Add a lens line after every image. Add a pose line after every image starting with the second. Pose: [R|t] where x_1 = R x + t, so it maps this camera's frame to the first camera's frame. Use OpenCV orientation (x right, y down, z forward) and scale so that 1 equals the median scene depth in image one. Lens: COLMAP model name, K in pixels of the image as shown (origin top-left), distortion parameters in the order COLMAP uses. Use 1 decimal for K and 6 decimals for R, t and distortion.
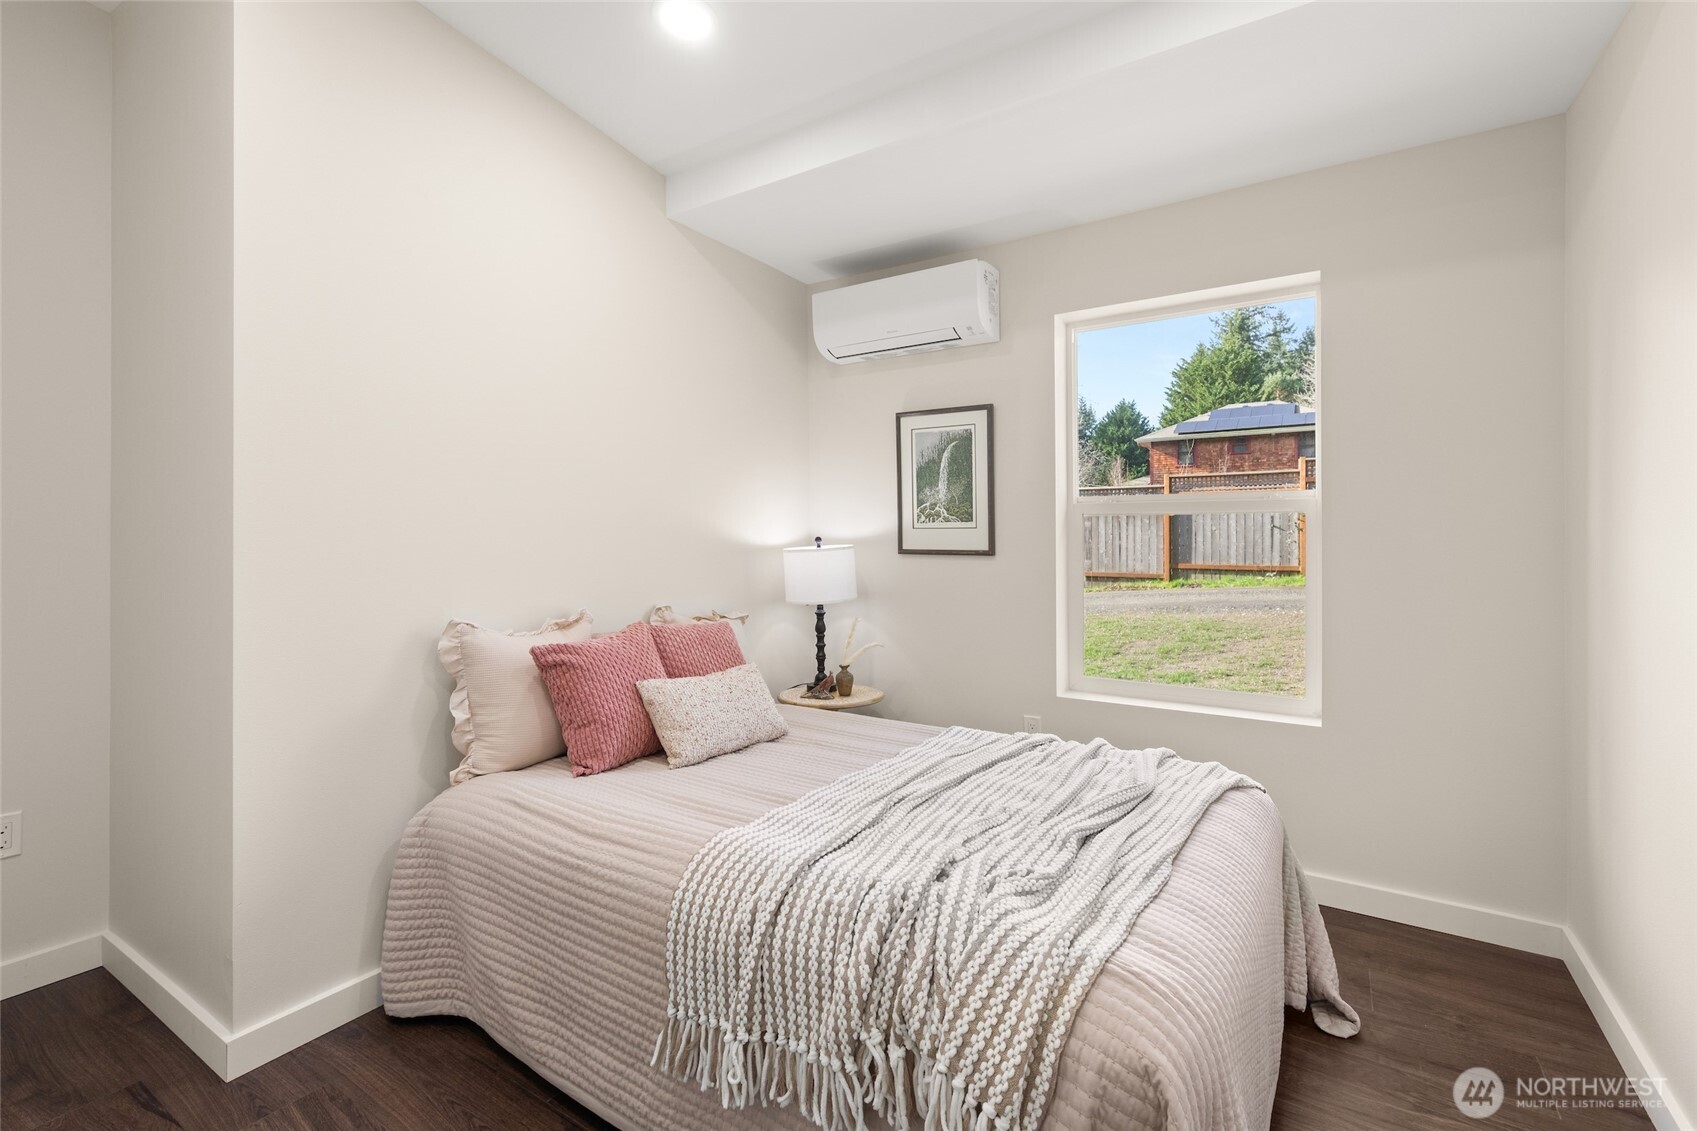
lens RADIAL K [[749.8, 0, 850.8], [0, 749.8, 550.4], [0, 0, 1]] dist [0.002965, 0.000178]
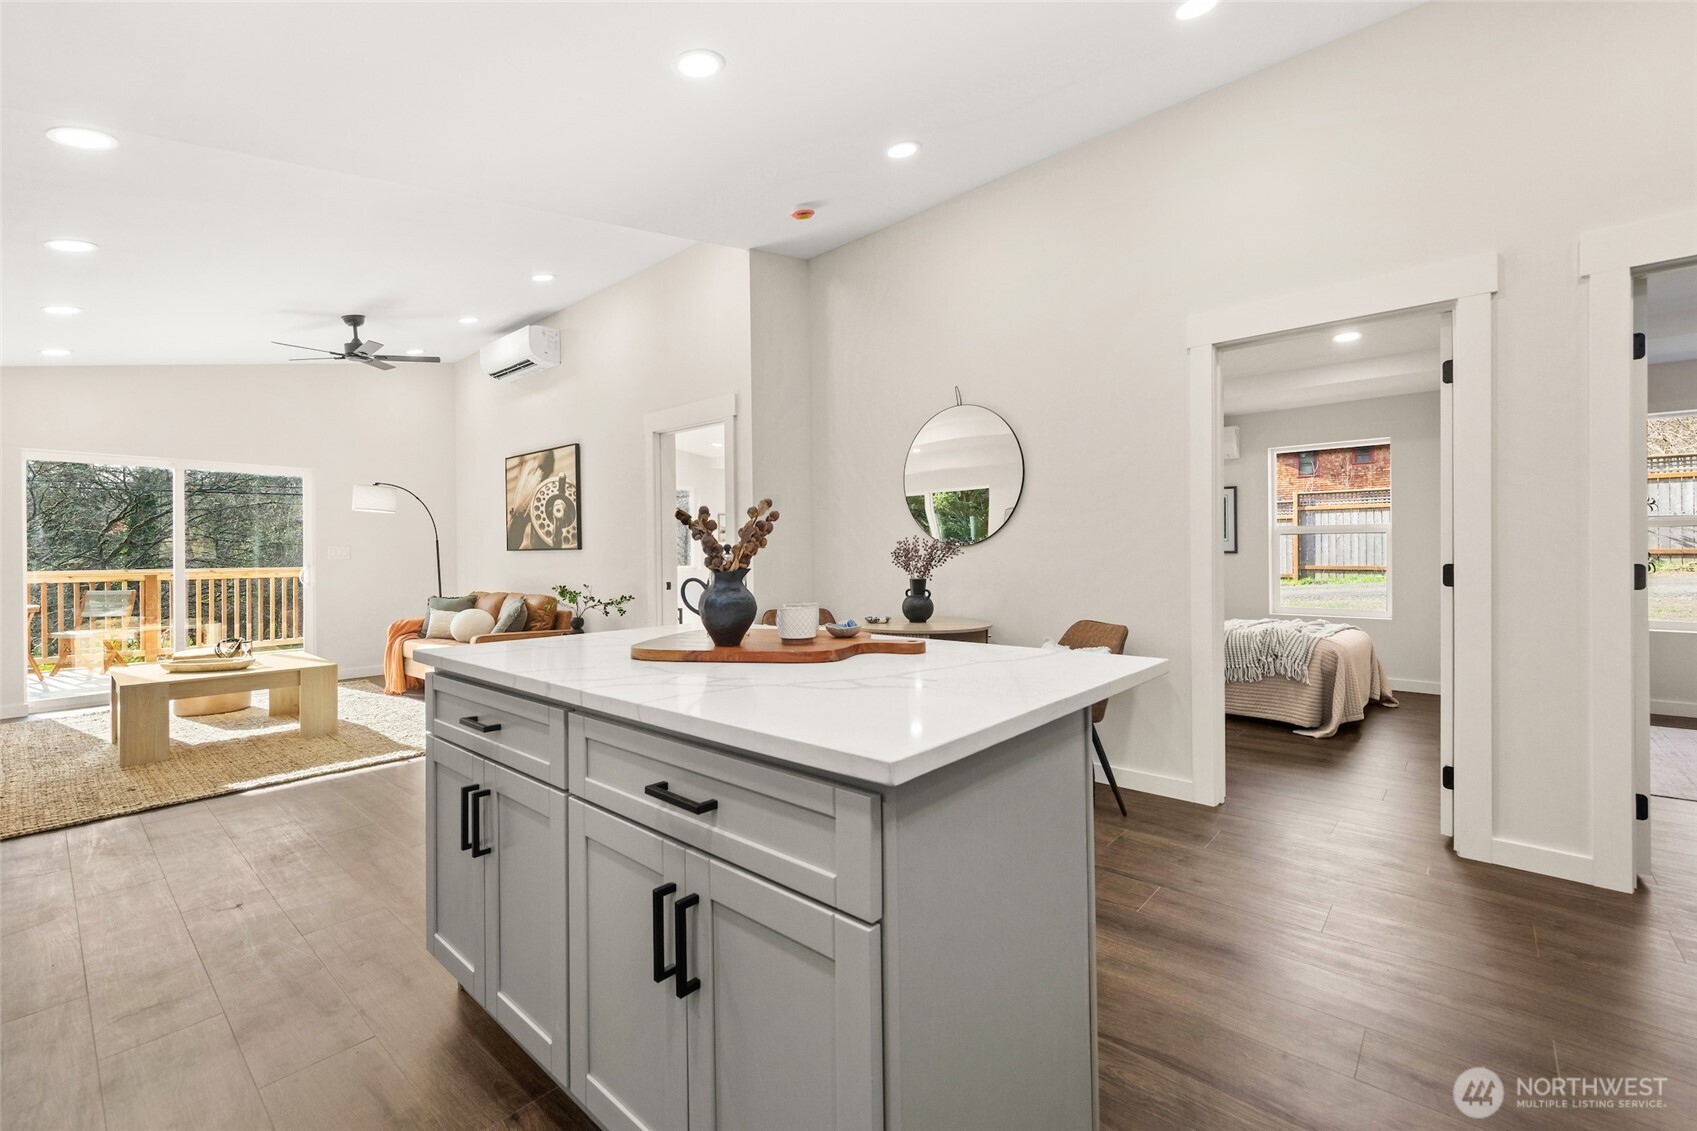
lens RADIAL K [[717.5, 0, 848.3], [0, 717.5, 554.6], [0, 0, 1]] dist [0.013118, -0.001338]
pose [[0.989809, -0.001595, -0.142395, -0.146715], [0.001173, 0.999995, -0.003053, 0.003773], [0.142399, 0.002854, 0.989805, -0.292740]]
